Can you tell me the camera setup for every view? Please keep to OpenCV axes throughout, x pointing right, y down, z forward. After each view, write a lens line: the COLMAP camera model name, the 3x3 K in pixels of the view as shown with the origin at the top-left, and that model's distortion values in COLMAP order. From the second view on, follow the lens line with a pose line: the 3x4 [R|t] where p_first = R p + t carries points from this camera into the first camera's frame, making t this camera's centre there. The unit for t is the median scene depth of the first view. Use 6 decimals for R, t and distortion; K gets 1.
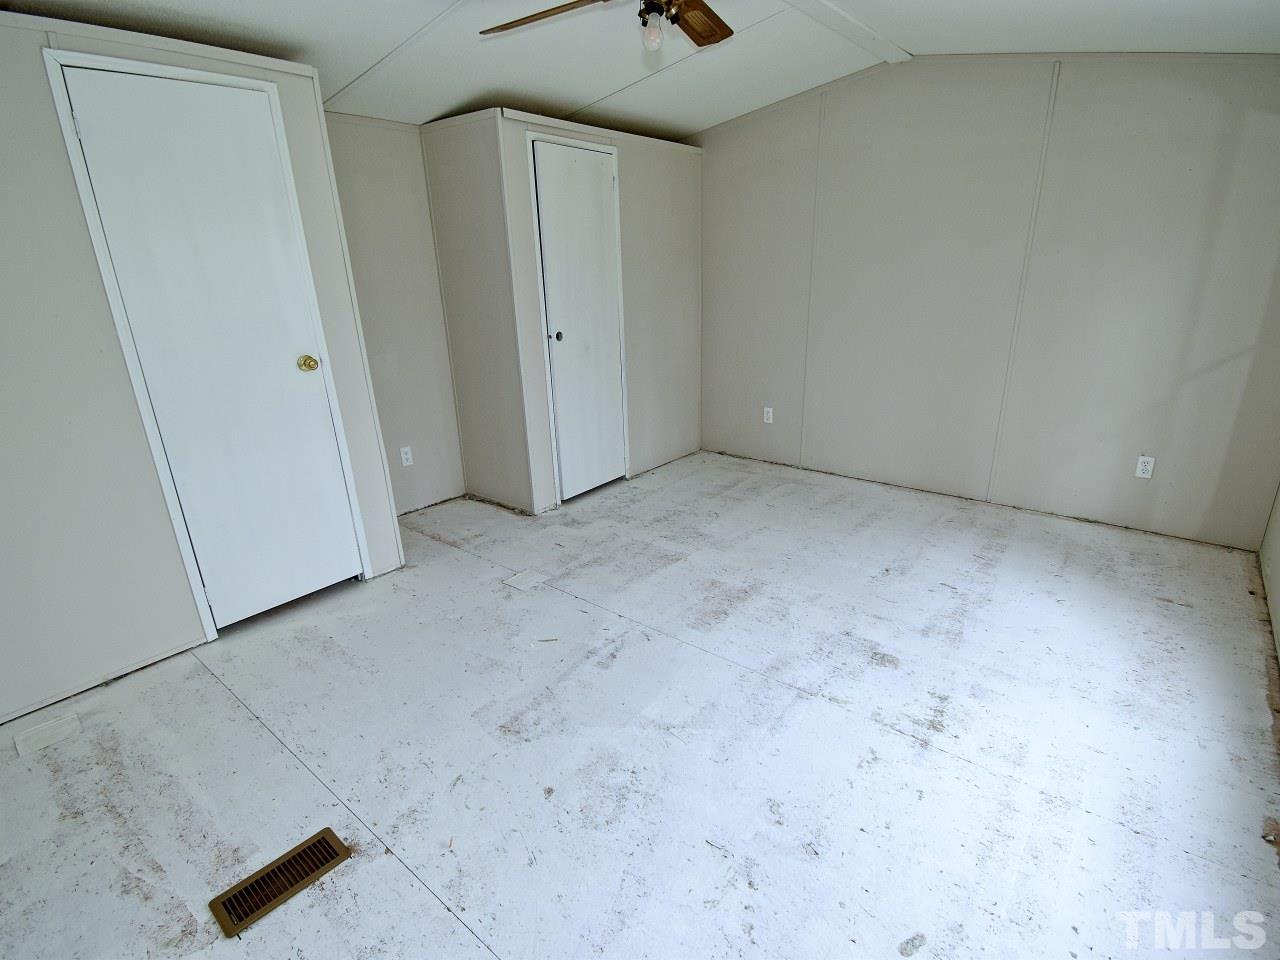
lens RADIAL K [[638.5, 0, 643.8], [0, 638.5, 478.3], [0, 0, 1]] dist [0.023944, -0.028281]
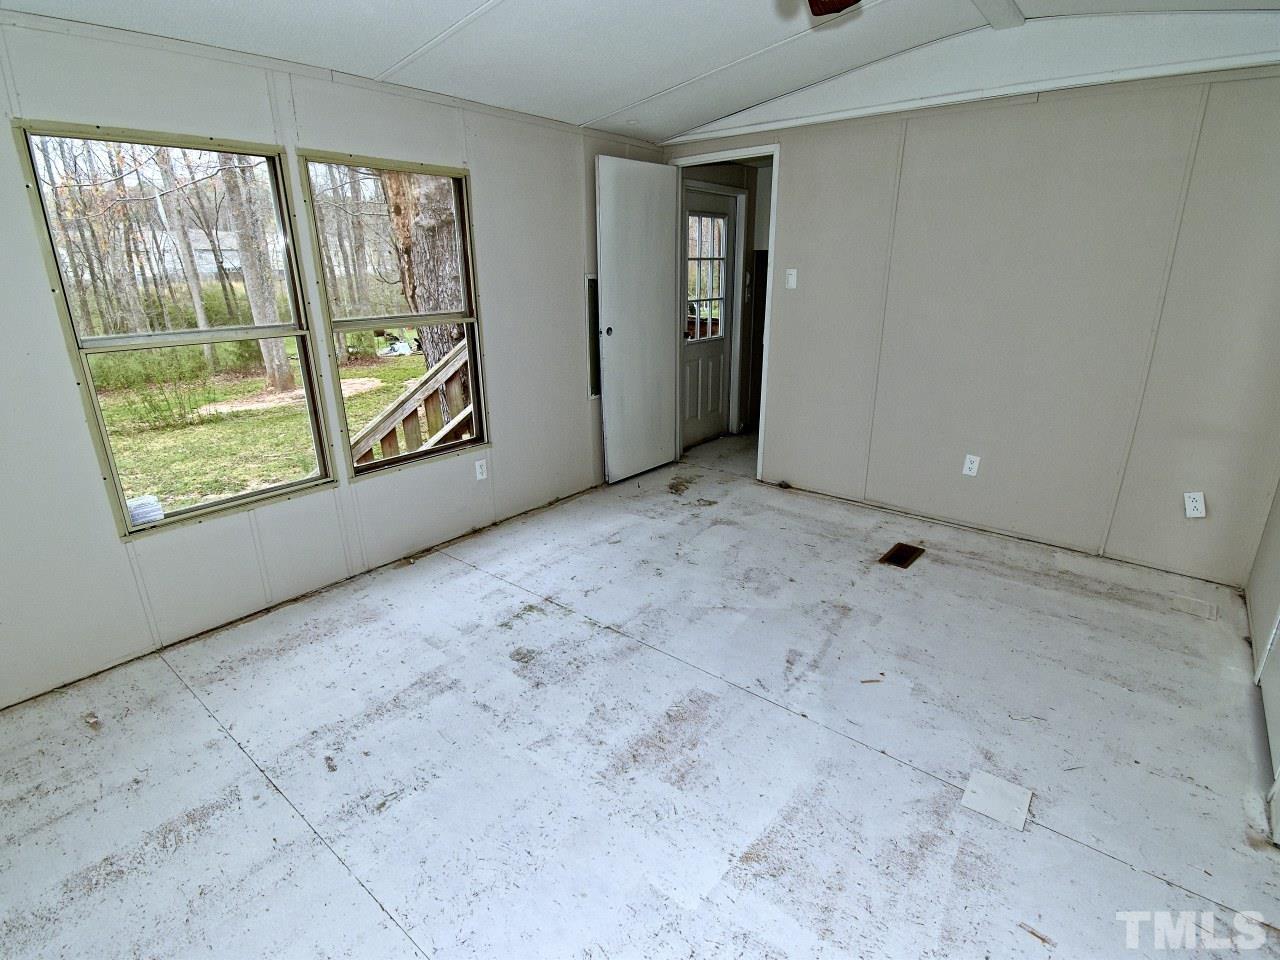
lens RADIAL K [[638.5, 0, 643.8], [0, 638.5, 478.3], [0, 0, 1]] dist [0.023944, -0.028281]
pose [[-0.999643, 0.025966, 0.006240, 0.171383], [0.024396, 0.792891, 0.608875, -0.579965], [0.010862, 0.608810, -0.793242, 1.684106]]
